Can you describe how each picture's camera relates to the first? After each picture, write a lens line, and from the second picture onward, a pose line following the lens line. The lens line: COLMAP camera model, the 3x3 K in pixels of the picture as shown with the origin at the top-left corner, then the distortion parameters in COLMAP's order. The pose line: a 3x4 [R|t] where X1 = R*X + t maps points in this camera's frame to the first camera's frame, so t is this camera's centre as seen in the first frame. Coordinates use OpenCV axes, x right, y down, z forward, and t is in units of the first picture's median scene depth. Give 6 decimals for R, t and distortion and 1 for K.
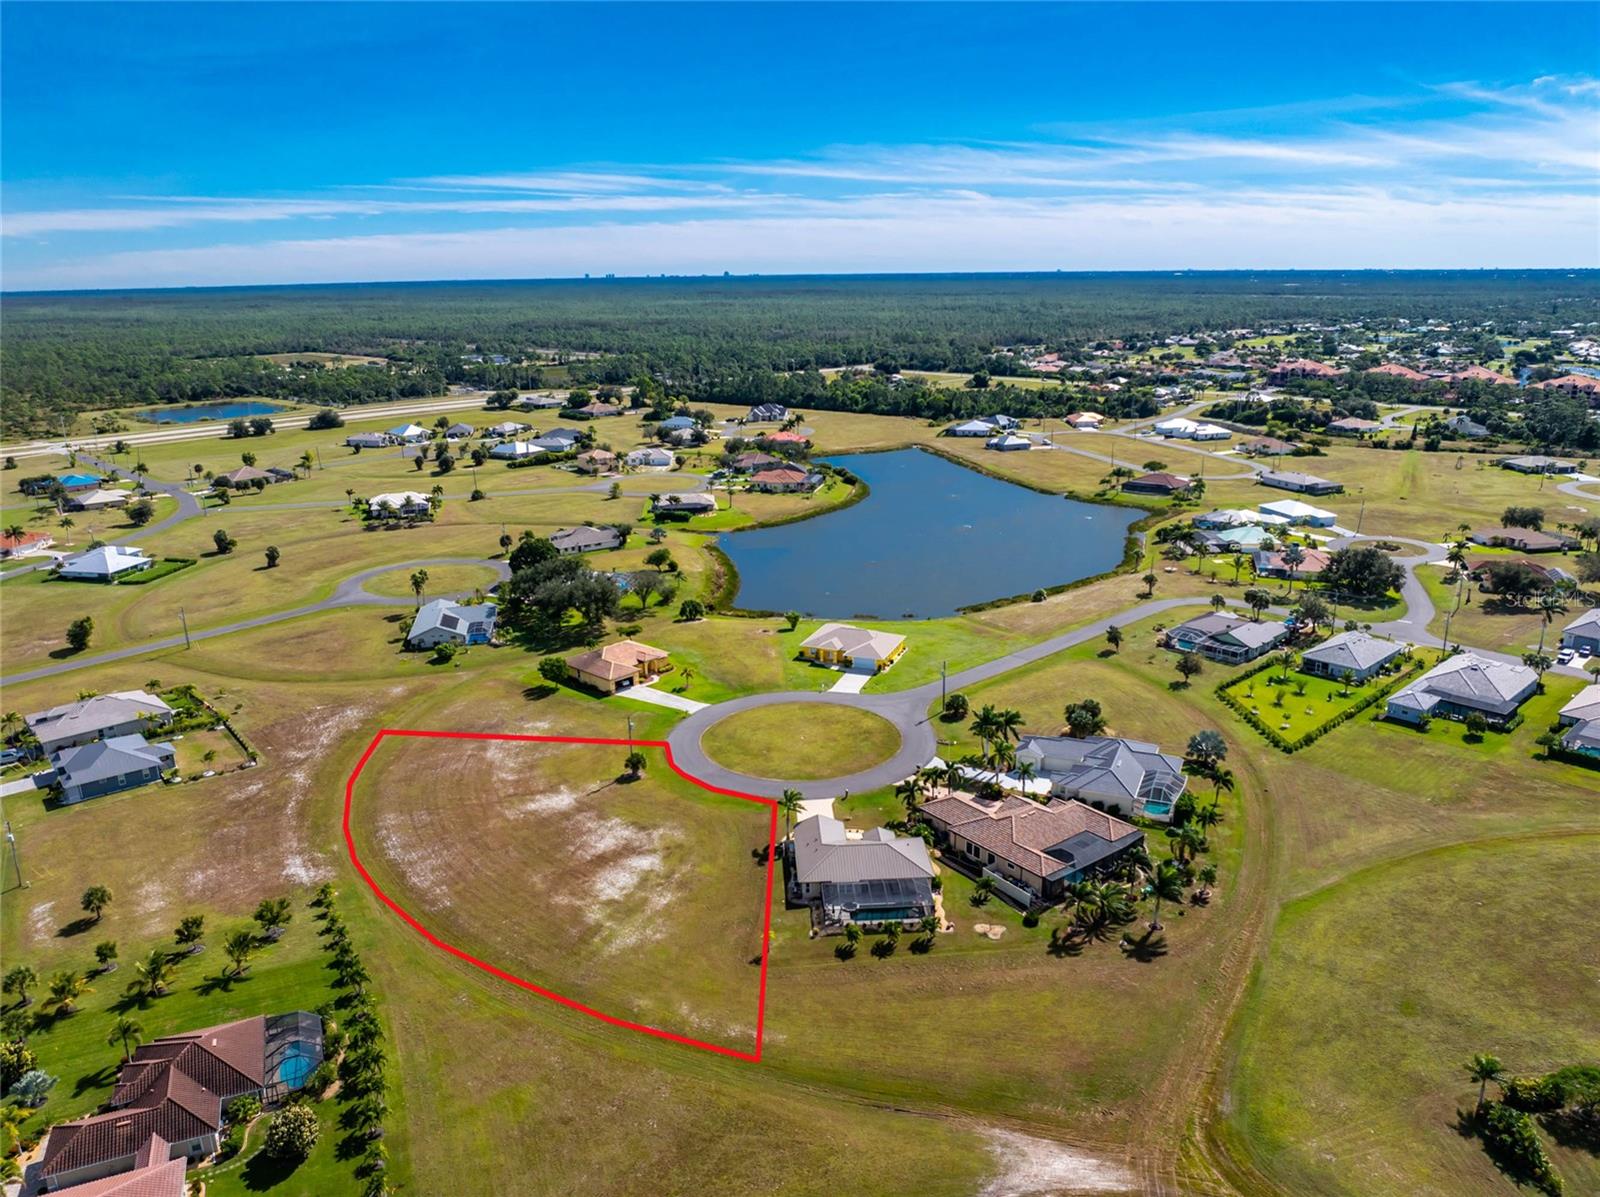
lens RADIAL K [[1185.0, 0, 817.5], [0, 1185.0, 601.2], [0, 0, 1]] dist [-0.007340, -0.076010]
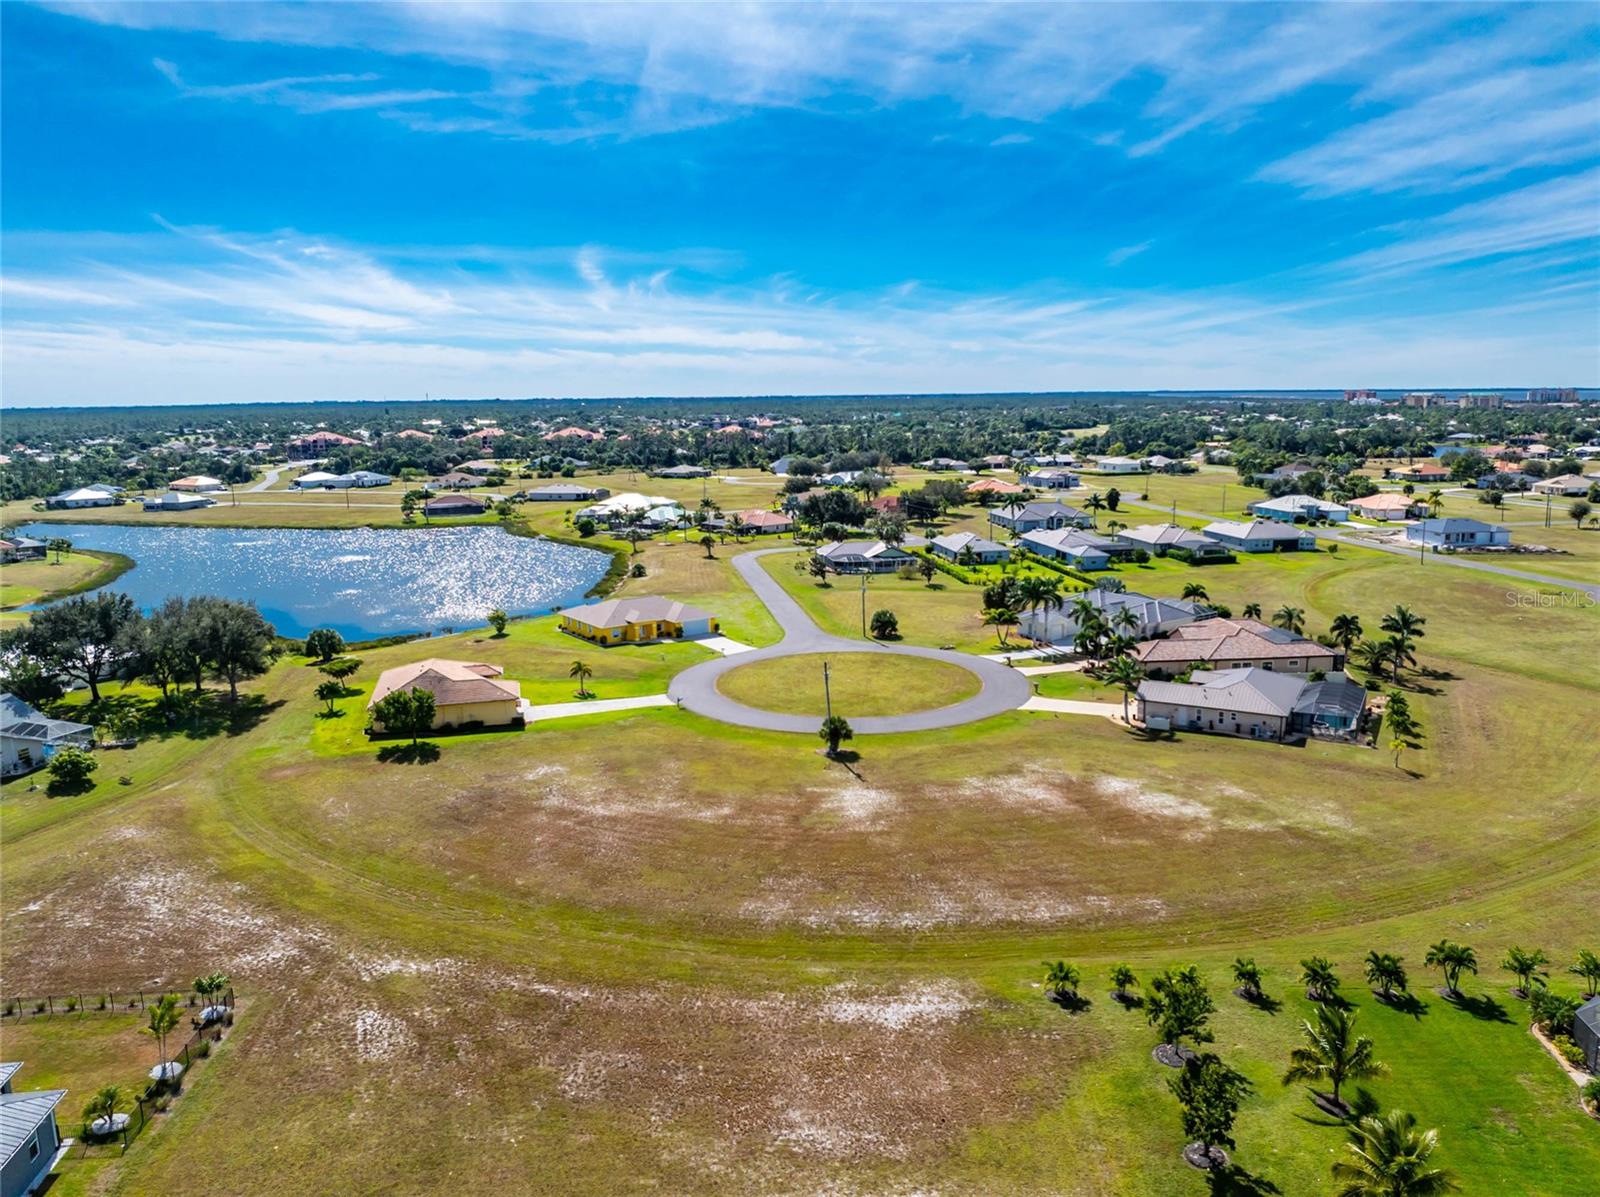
lens RADIAL K [[1141.2, 0, 800.0], [0, 1141.2, 598.5], [0, 0, 1]] dist [-0.034570, -0.002509]
pose [[0.541930, -0.141487, 0.828428, -0.582147], [0.231185, 0.972795, 0.014910, 0.040976], [-0.808001, 0.183440, 0.559897, 0.543111]]
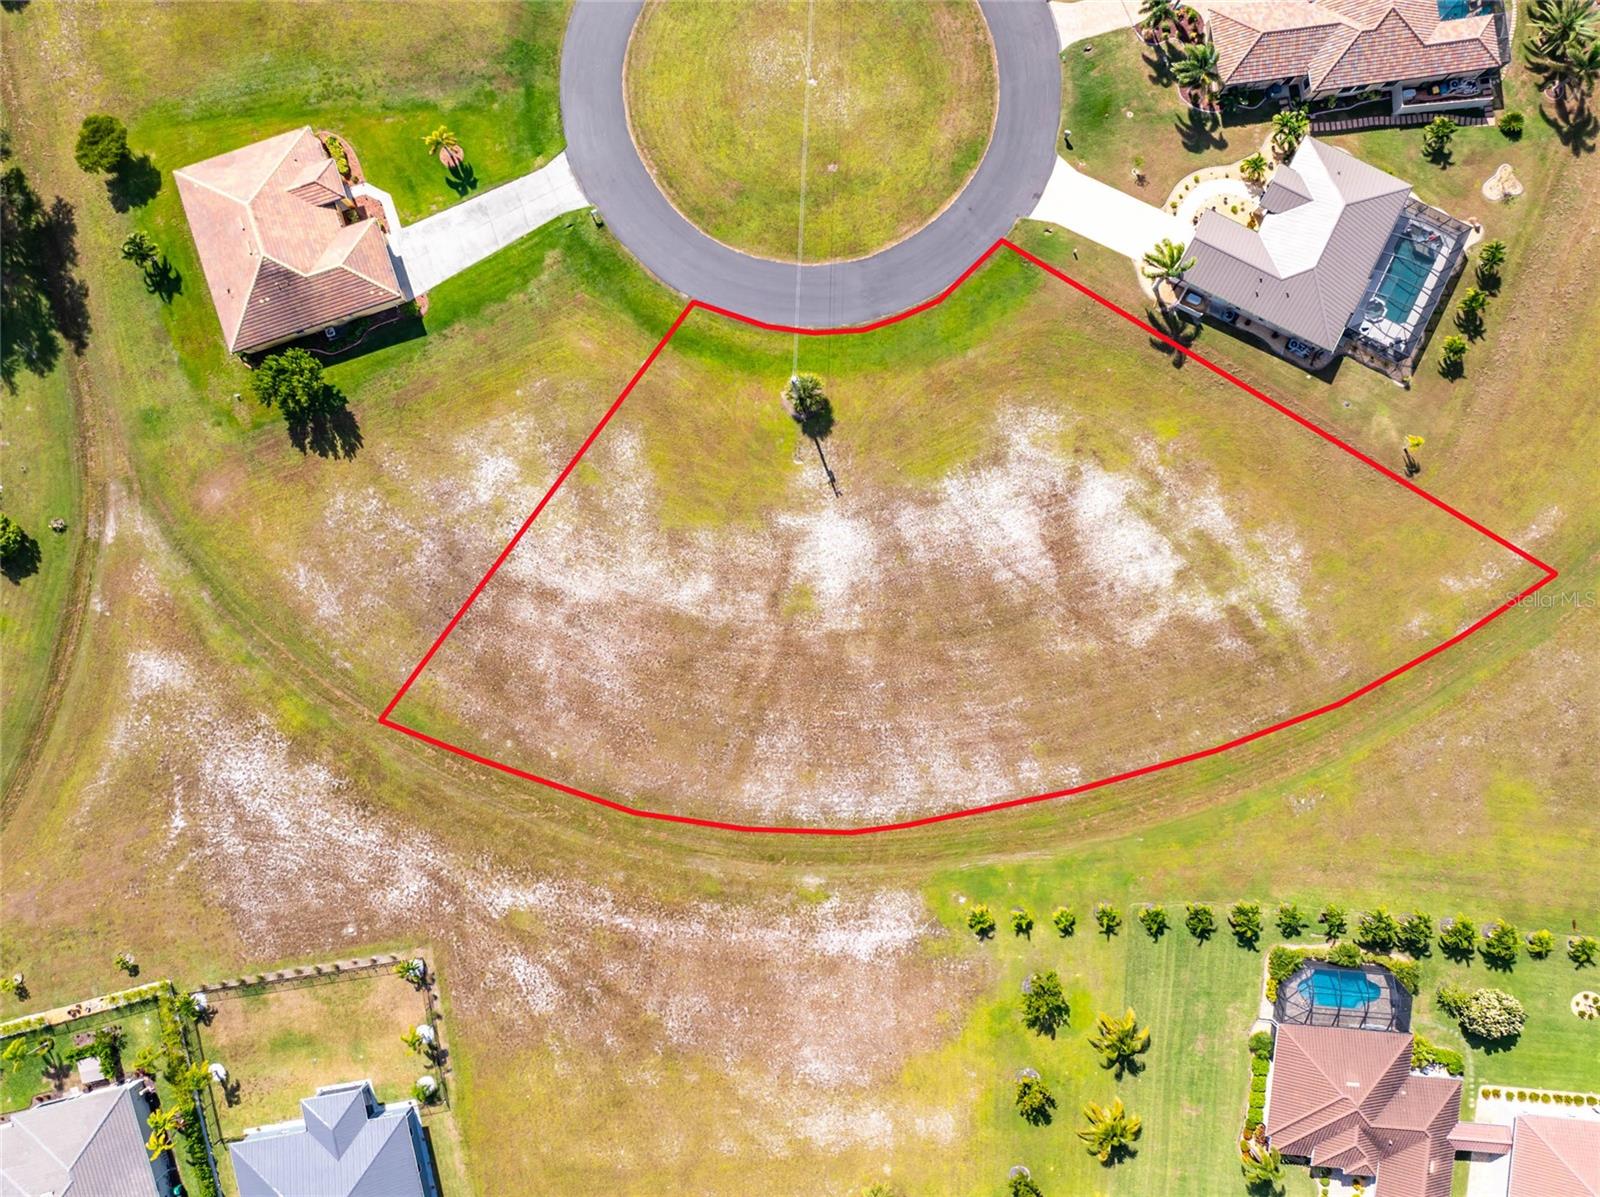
lens RADIAL K [[1141.2, 0, 800.0], [0, 1141.2, 598.5], [0, 0, 1]] dist [-0.034570, -0.002509]
pose [[0.483422, -0.875372, 0.005276, -0.207730], [0.239474, 0.138042, 0.961039, -0.327654], [-0.841995, -0.463324, 0.276361, 0.678601]]
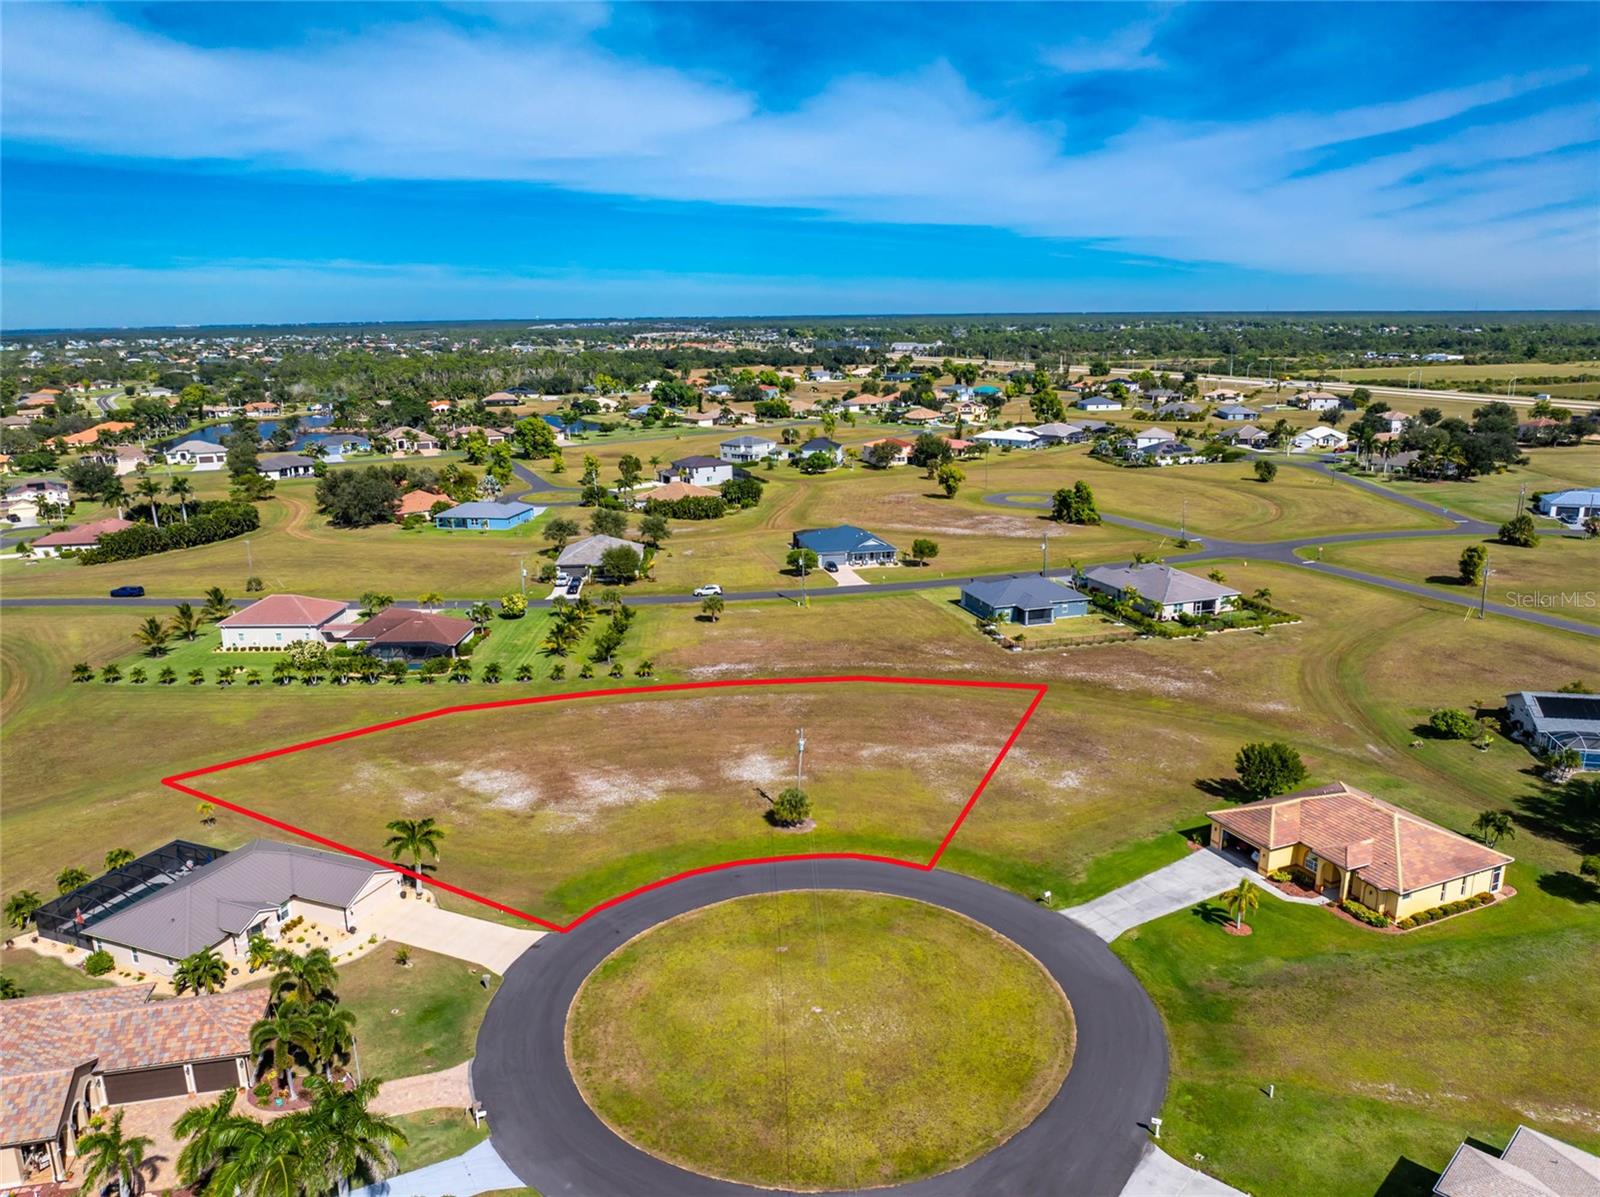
lens RADIAL K [[1141.2, 0, 800.0], [0, 1141.2, 598.5], [0, 0, 1]] dist [-0.034570, -0.002509]
pose [[-0.406739, 0.243471, -0.880503, 0.280748], [-0.229783, 0.905578, 0.356550, -0.141096], [0.884174, 0.347348, -0.312388, 0.972750]]
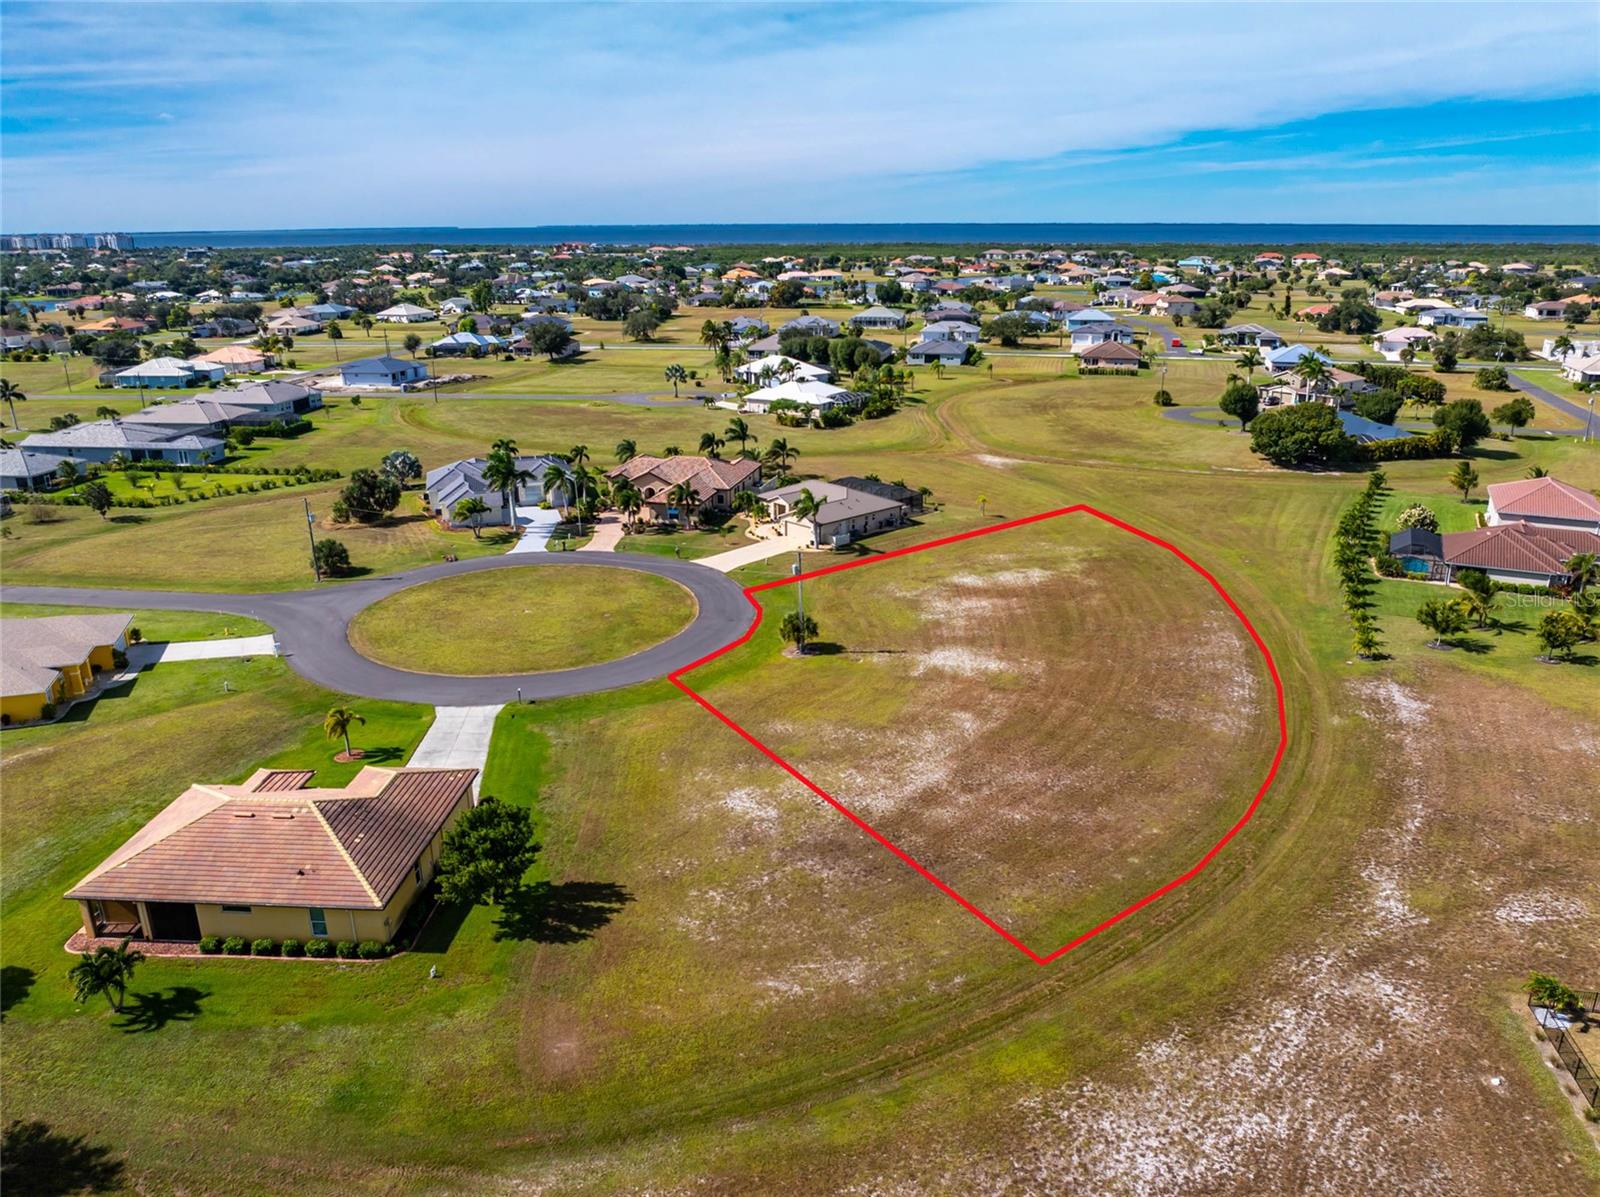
lens RADIAL K [[1195.9, 0, 797.7], [0, 1195.9, 596.1], [0, 0, 1]] dist [-0.041564, 0.004933]
pose [[-0.649052, -0.210433, 0.731060, -0.486577], [0.218959, 0.868641, 0.444432, -0.115163], [-0.728552, 0.448532, -0.517717, 1.096723]]
